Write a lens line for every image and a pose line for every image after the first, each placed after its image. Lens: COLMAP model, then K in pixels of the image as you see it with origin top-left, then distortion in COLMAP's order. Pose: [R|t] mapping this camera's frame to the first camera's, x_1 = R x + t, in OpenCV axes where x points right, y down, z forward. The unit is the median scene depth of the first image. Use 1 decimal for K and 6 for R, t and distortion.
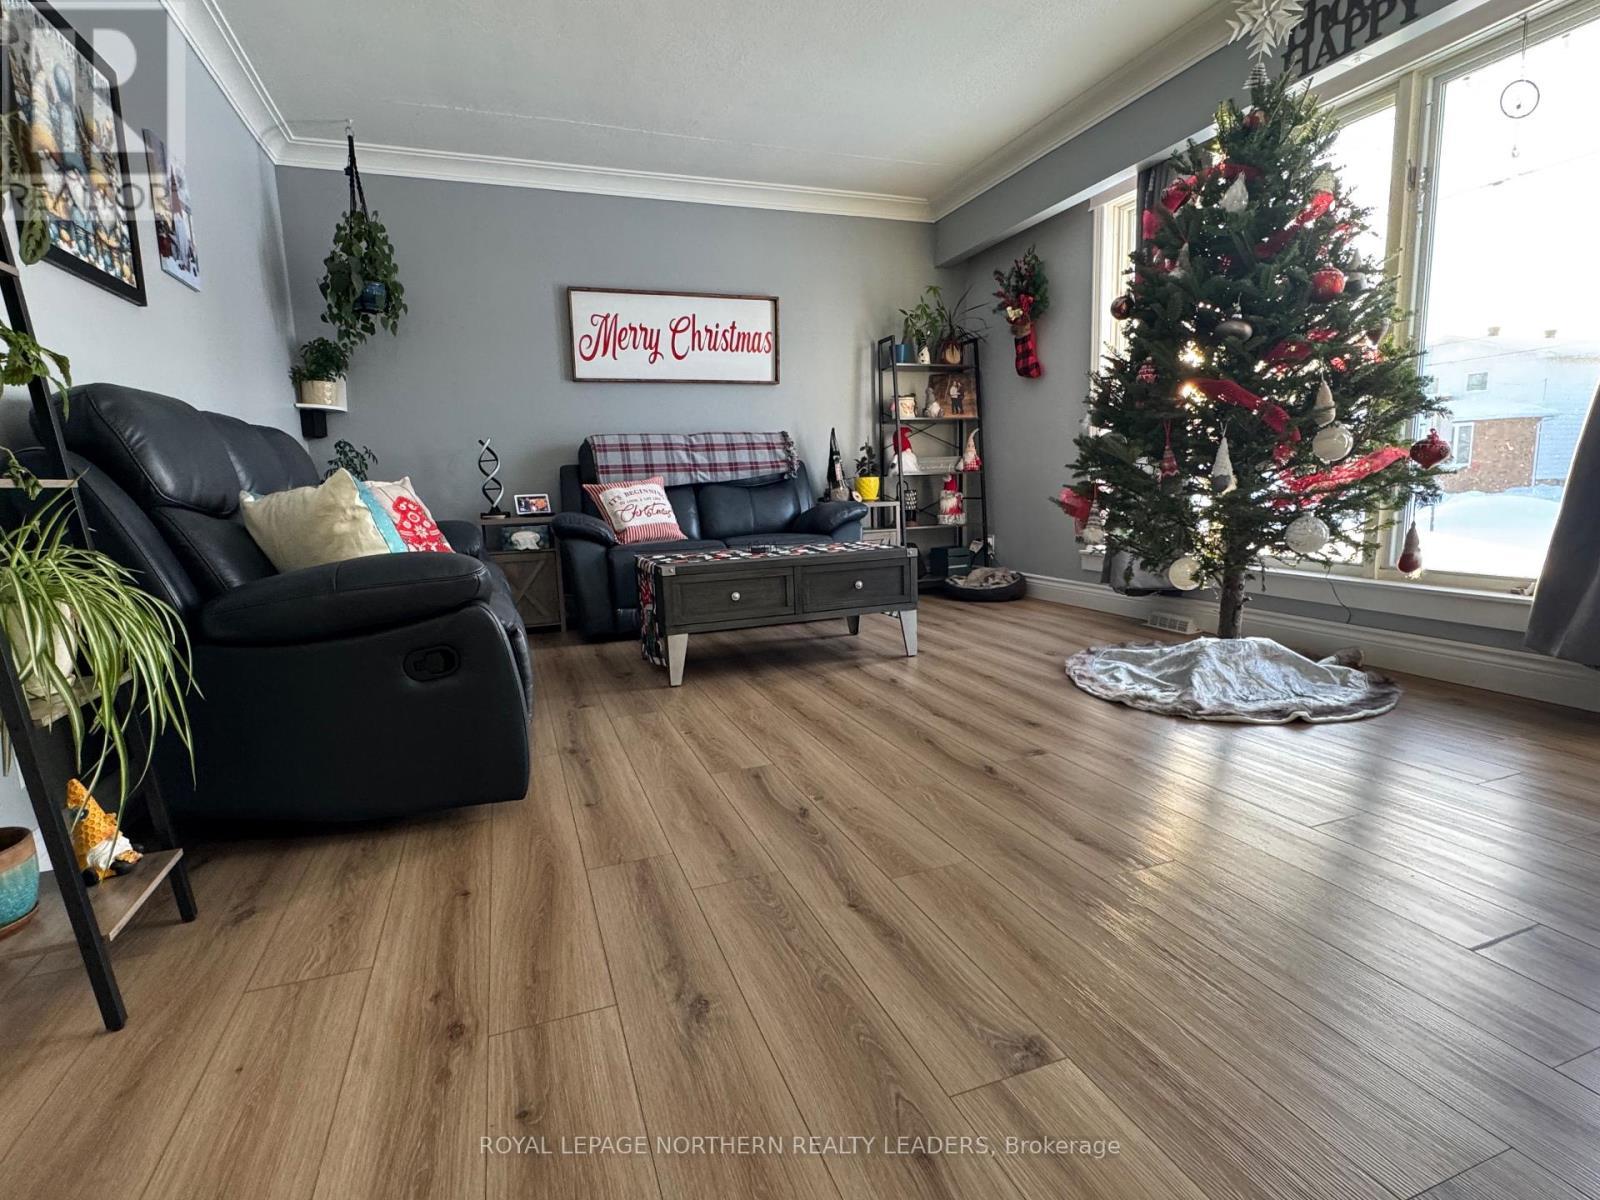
lens RADIAL K [[809.3, 0, 798.4], [0, 809.3, 601.5], [0, 0, 1]] dist [-0.000731, -0.001954]
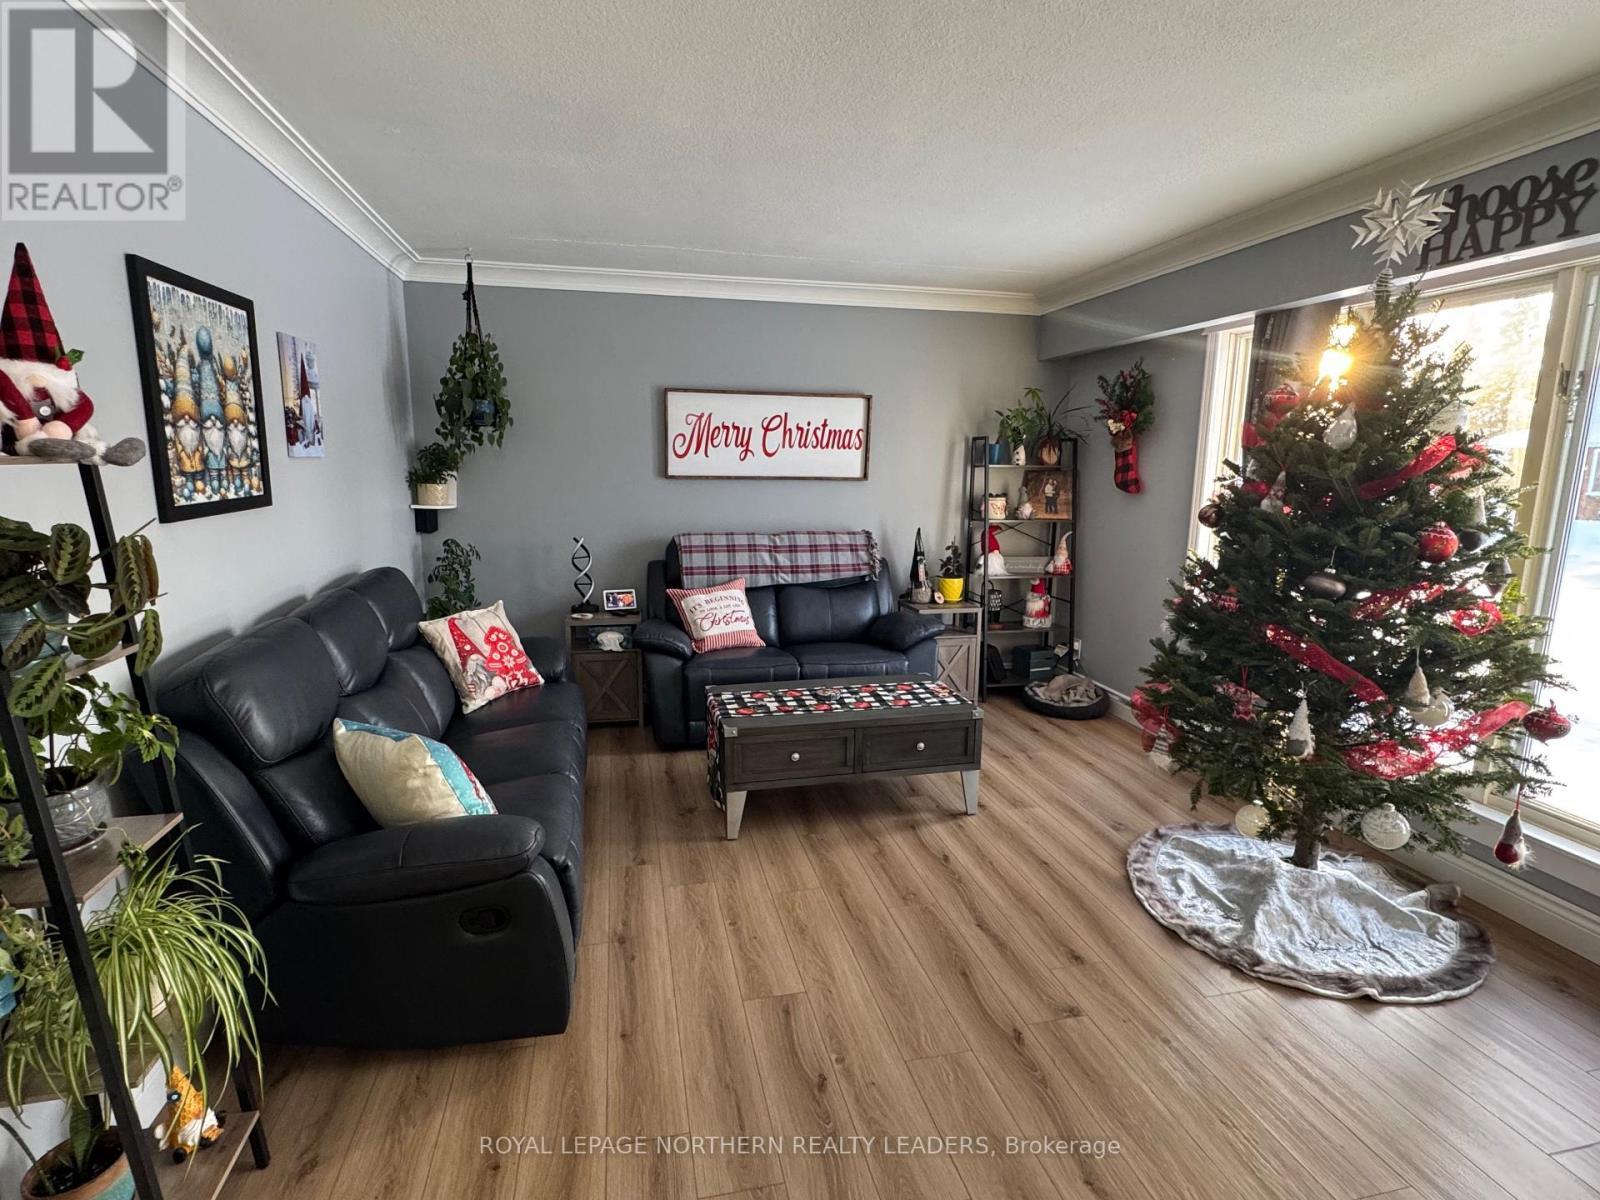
lens RADIAL K [[809.3, 0, 794.4], [0, 809.3, 600.8], [0, 0, 1]] dist [-0.000731, -0.001954]
pose [[0.989617, 0.065622, -0.127872, 0.040690], [-0.062207, 0.997596, 0.030523, -0.244441], [0.129568, -0.022251, 0.991321, -0.006697]]
